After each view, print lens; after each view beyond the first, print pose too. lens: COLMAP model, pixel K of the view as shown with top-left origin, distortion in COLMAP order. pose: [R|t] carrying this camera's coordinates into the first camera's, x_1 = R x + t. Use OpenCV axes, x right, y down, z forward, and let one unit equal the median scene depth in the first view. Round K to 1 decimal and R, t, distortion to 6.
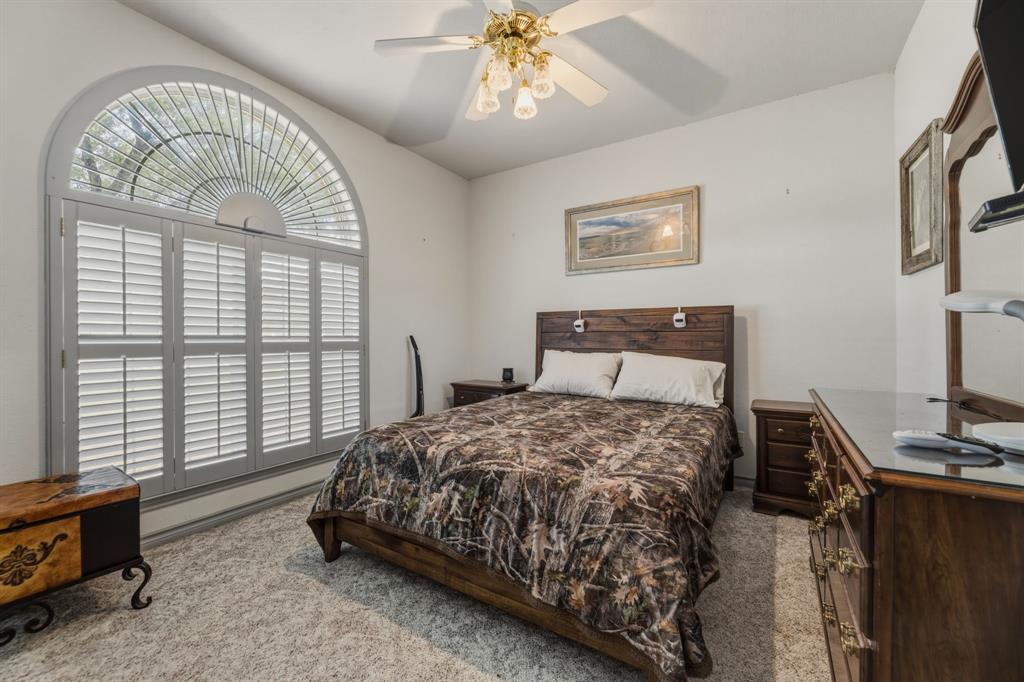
lens RADIAL K [[414.3, 0, 520.3], [0, 414.3, 337.6], [0, 0, 1]] dist [-0.006587, -0.000012]
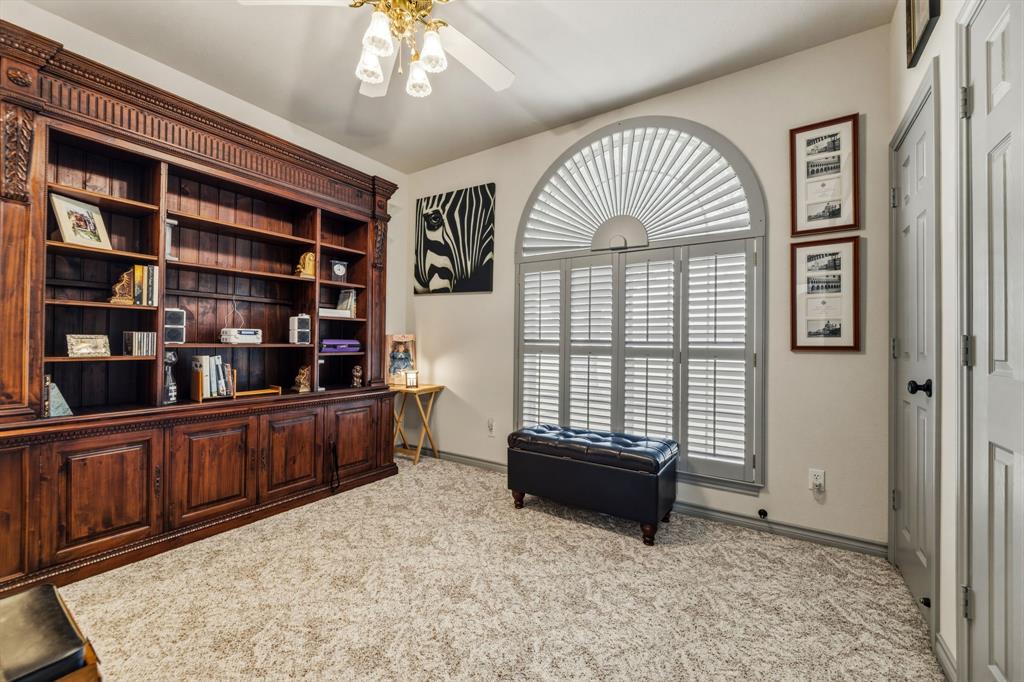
lens RADIAL K [[414.3, 0, 519.8], [0, 414.3, 337.9], [0, 0, 1]] dist [-0.006587, -0.000012]
pose [[-0.022329, -0.005198, -0.999737, 0.443088], [-0.013050, 0.999903, -0.004908, -0.002298], [0.999665, 0.012937, -0.022395, 0.664752]]
